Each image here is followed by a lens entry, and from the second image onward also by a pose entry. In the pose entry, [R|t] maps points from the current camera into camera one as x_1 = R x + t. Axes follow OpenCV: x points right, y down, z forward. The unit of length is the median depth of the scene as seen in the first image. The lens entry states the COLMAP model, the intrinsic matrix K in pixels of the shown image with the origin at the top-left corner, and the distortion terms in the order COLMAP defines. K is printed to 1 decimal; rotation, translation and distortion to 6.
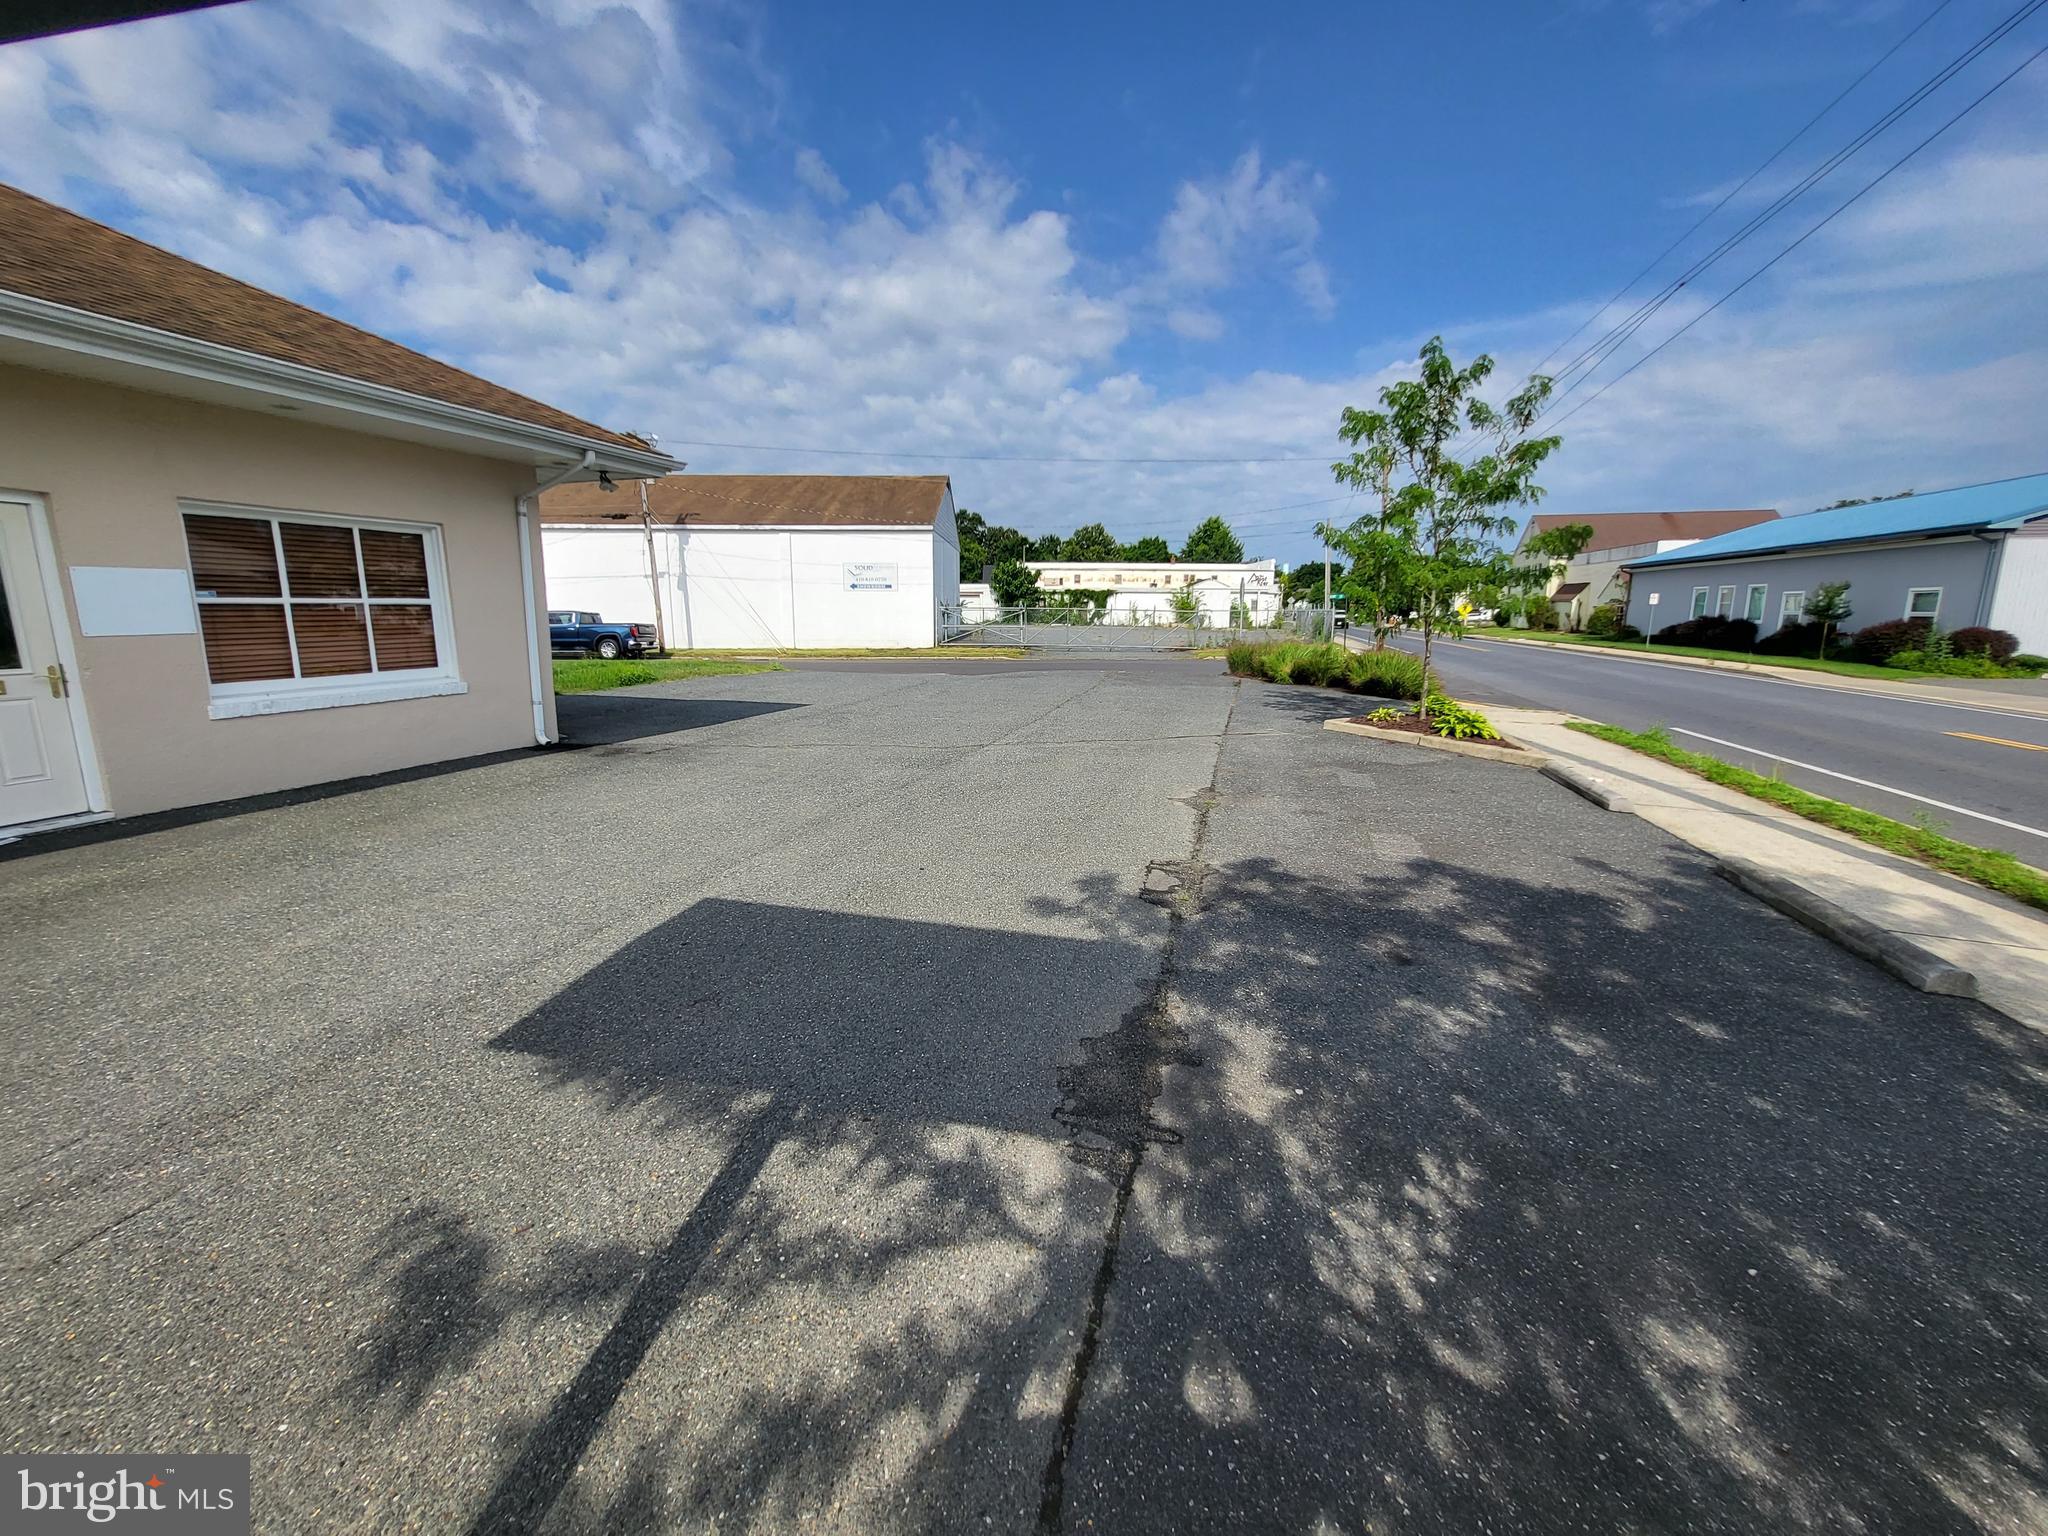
lens RADIAL K [[865.5, 0, 1016.2], [0, 865.5, 768.3], [0, 0, 1]] dist [-0.028538, -0.000166]
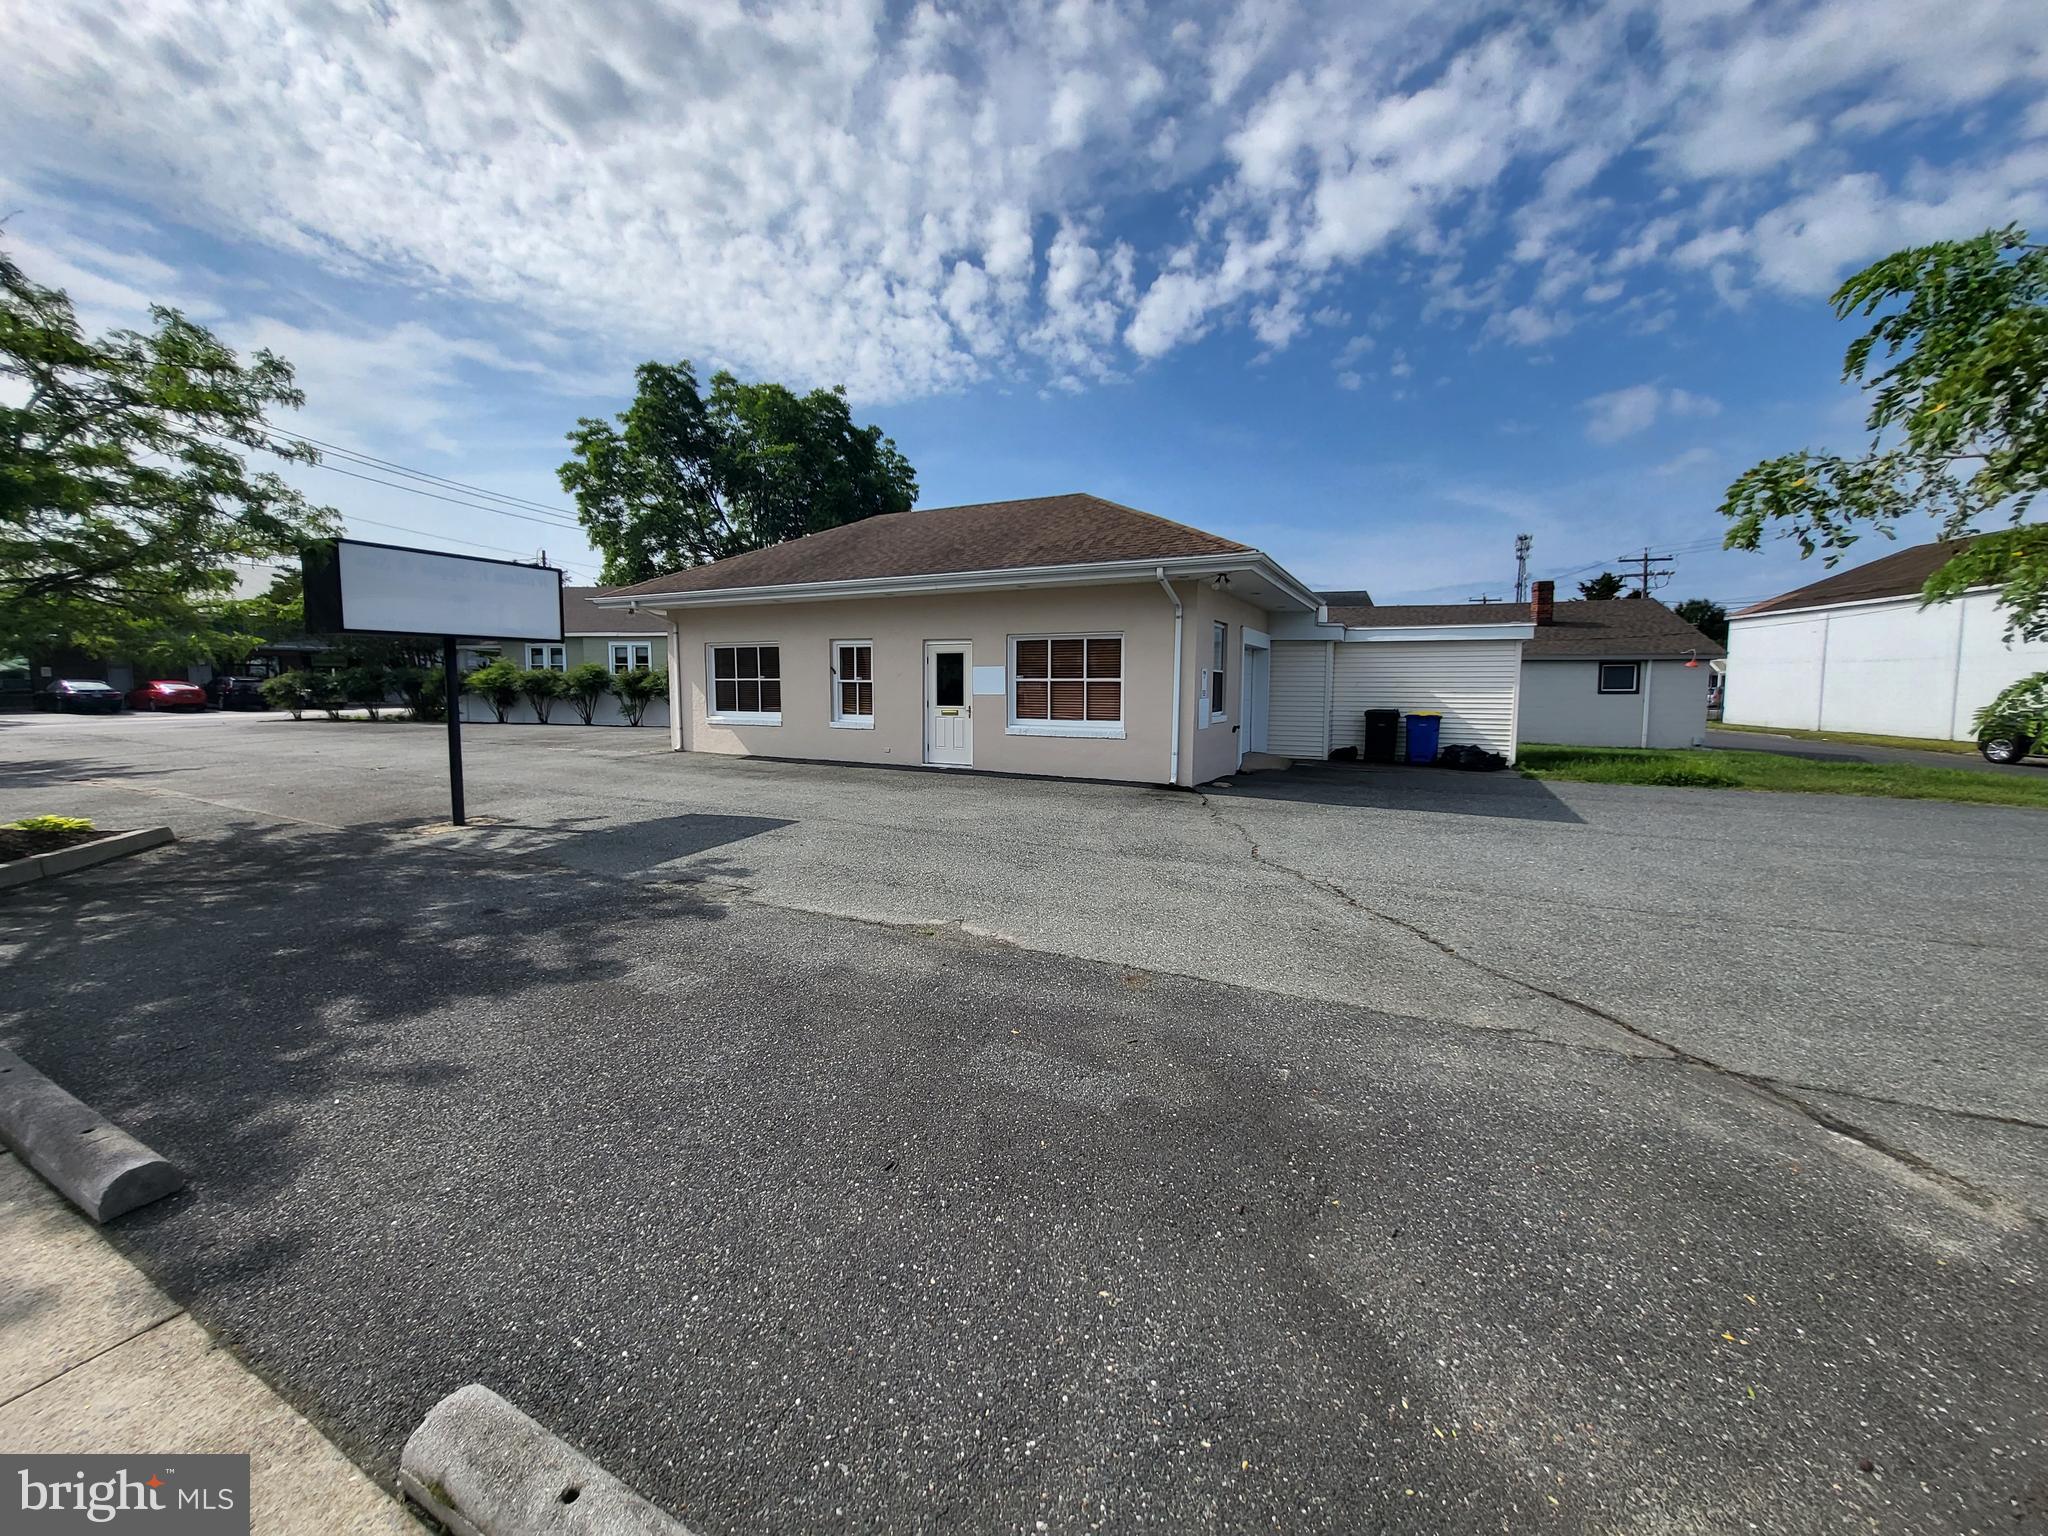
lens RADIAL K [[825.9, 0, 1017.8], [0, 825.9, 746.9], [0, 0, 1]] dist [-0.023292, -0.001524]
pose [[-0.198359, 0.064438, -0.978009, 1.239946], [-0.184780, 0.977485, 0.101881, -0.275175], [0.962554, 0.200925, -0.181986, 1.583126]]
